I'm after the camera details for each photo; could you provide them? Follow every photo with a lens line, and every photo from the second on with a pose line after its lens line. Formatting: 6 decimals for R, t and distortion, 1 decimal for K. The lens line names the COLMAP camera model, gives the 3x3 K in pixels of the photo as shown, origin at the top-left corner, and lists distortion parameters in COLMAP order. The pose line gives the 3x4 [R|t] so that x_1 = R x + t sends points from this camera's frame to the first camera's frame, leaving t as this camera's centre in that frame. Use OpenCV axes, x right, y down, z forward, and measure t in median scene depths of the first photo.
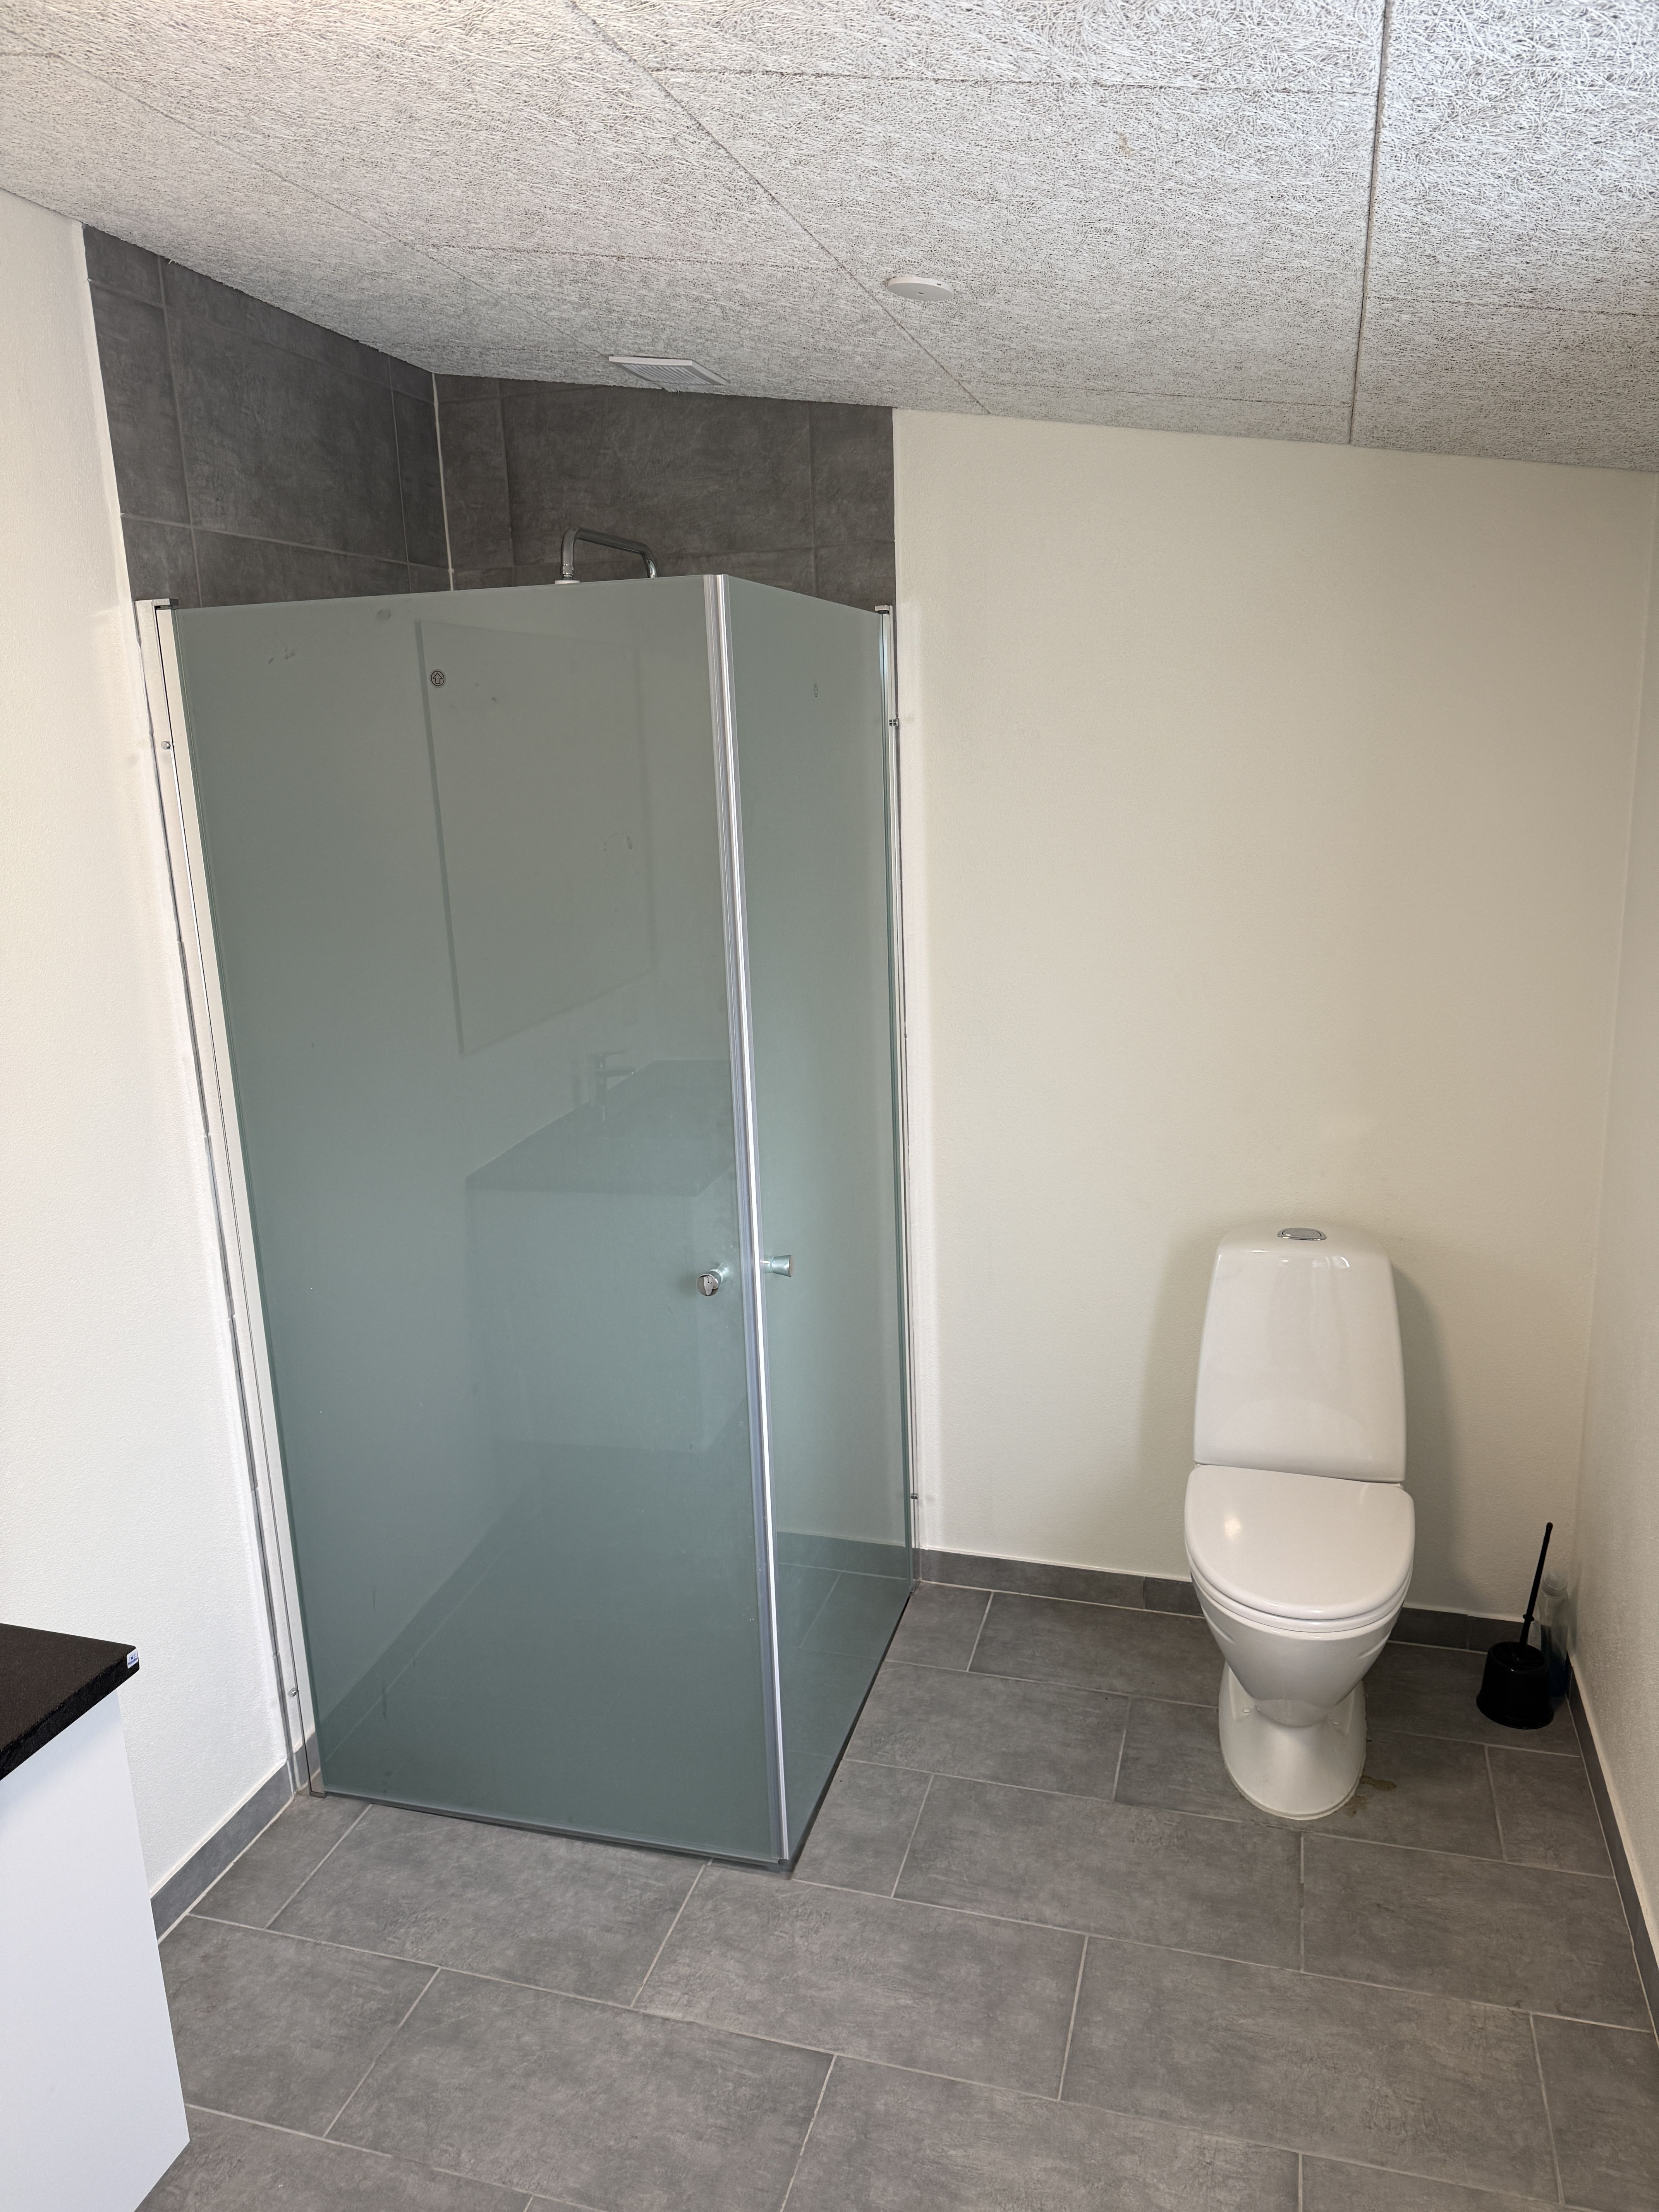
lens RADIAL K [[1548.2, 0, 821.1], [0, 1548.2, 1129.2], [0, 0, 1]] dist [0.037950, -0.009047]
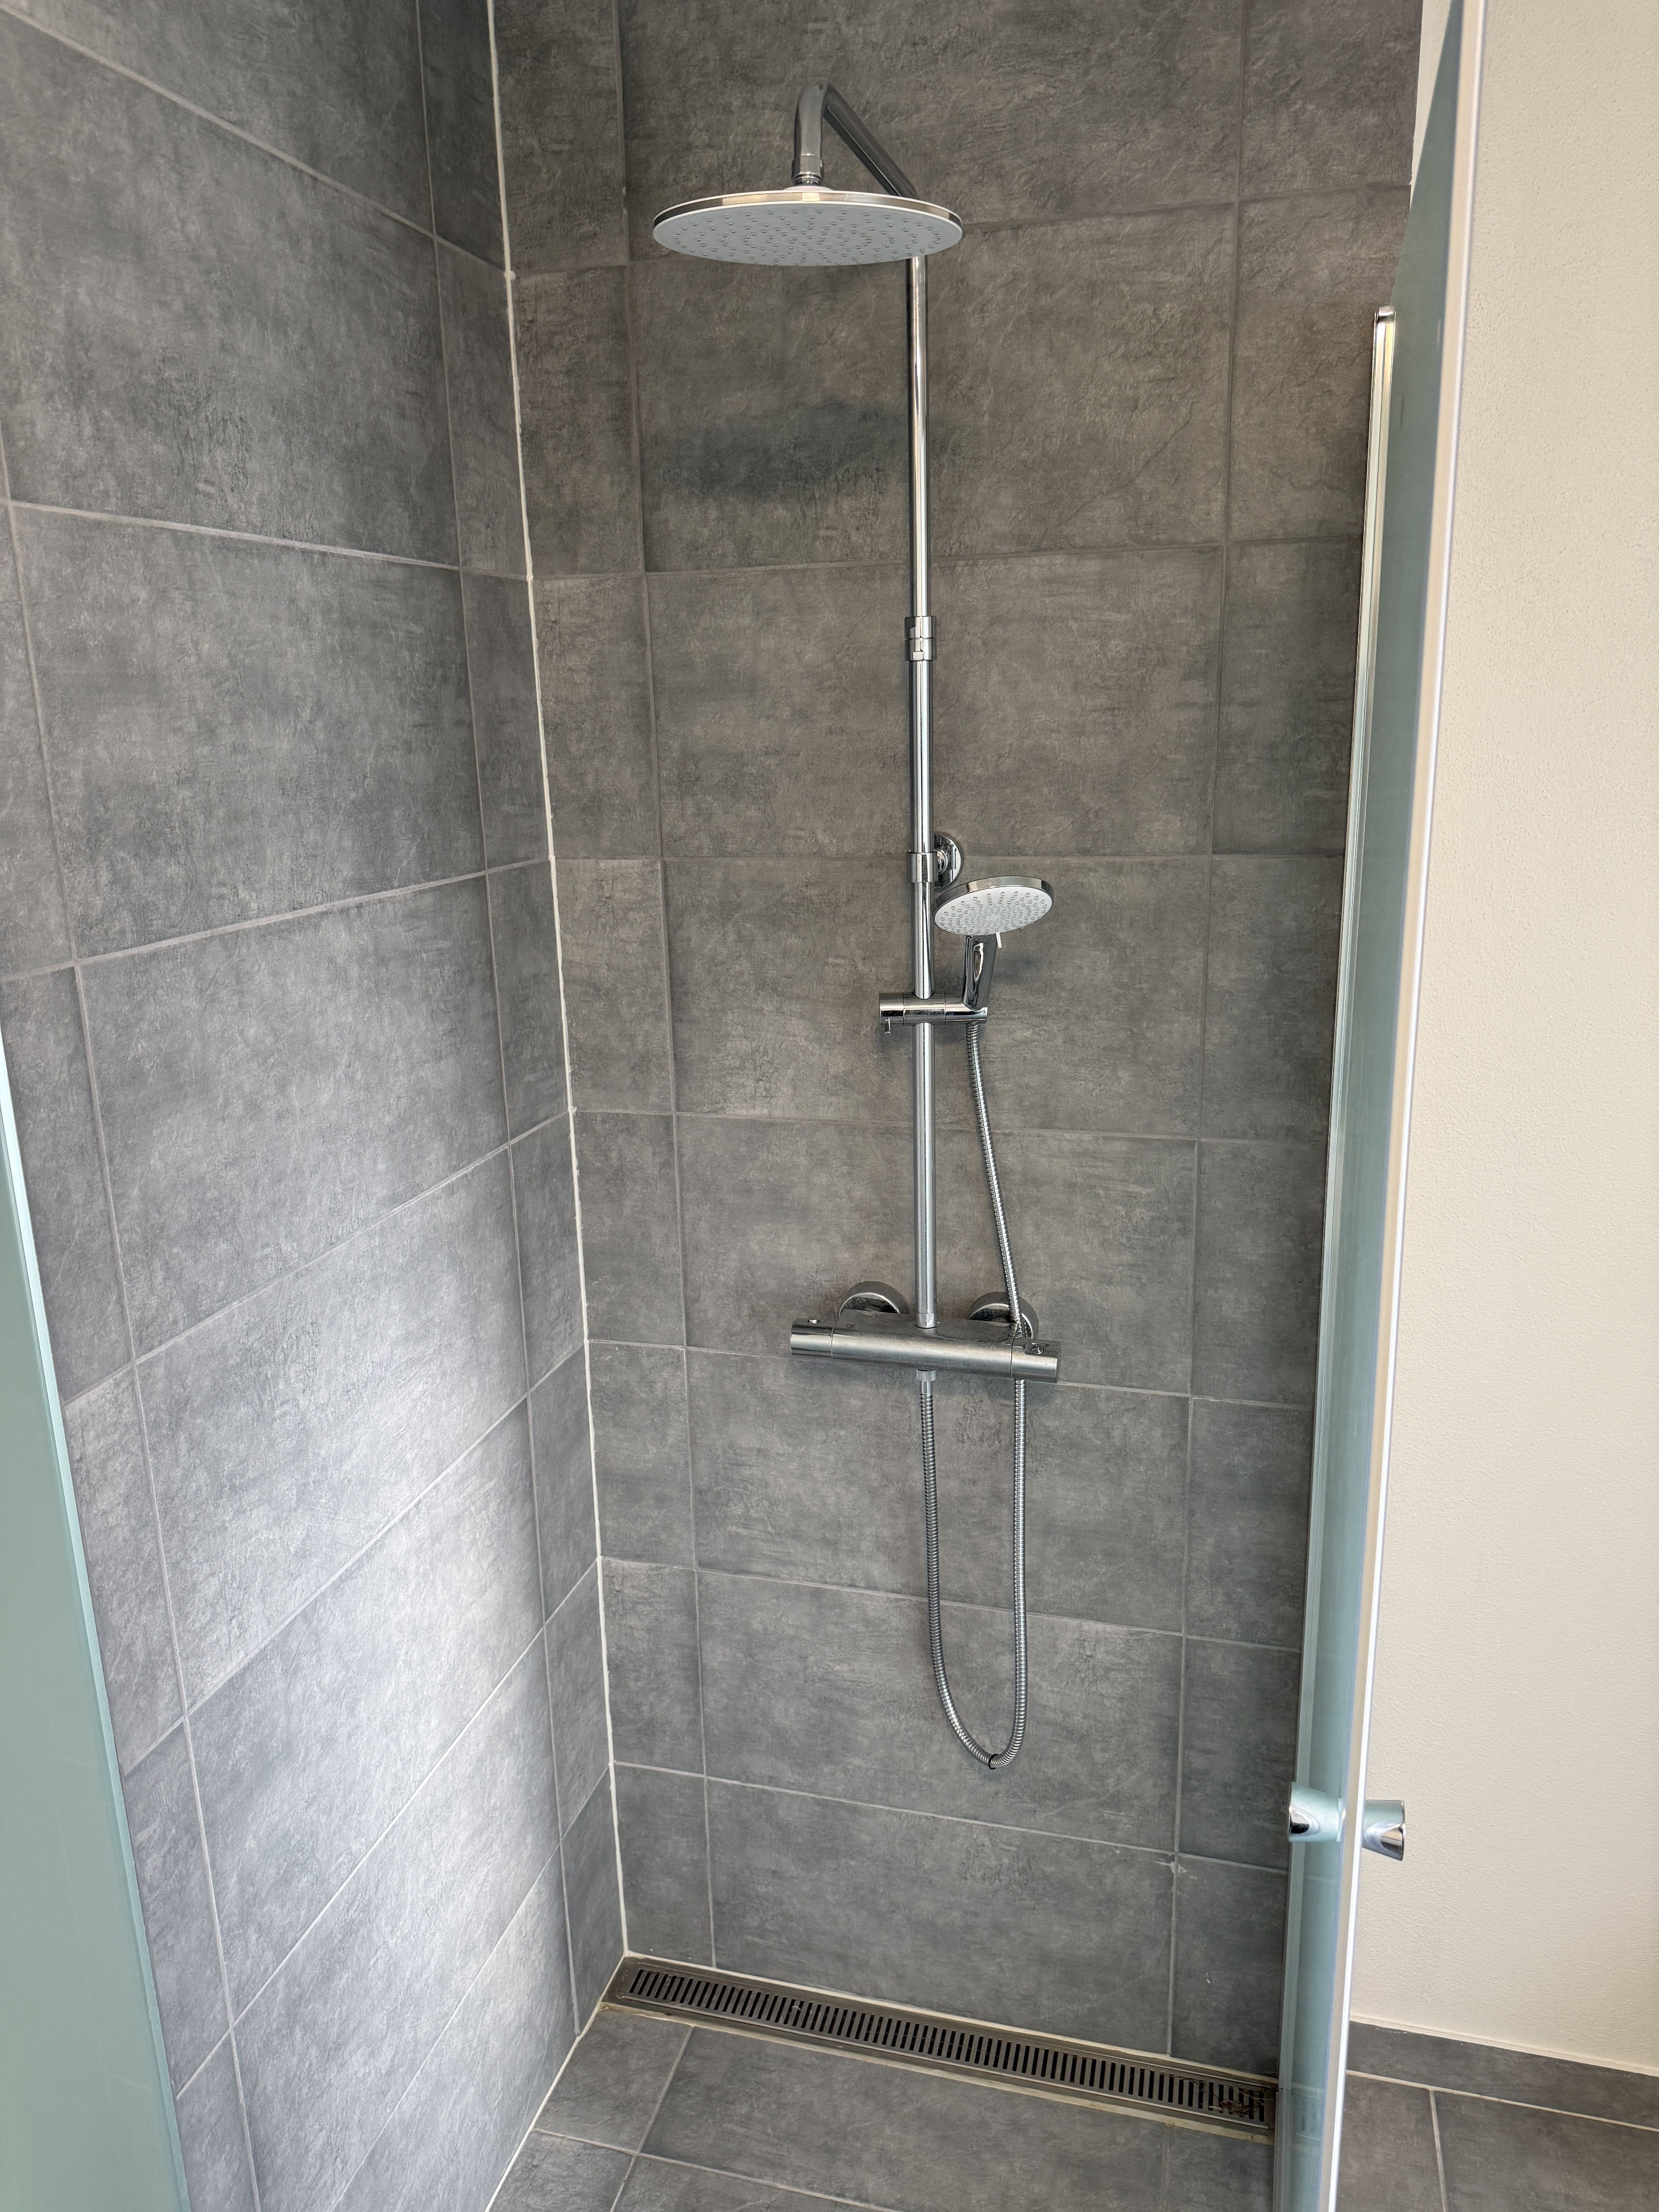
lens RADIAL K [[1548.2, 0, 844.4], [0, 1548.2, 1082.5], [0, 0, 1]] dist [0.037950, -0.009047]
pose [[0.999240, 0.008307, 0.038081, -0.149447], [-0.008128, 0.999955, -0.004851, -0.079569], [-0.038120, 0.004538, 0.999263, 0.484103]]
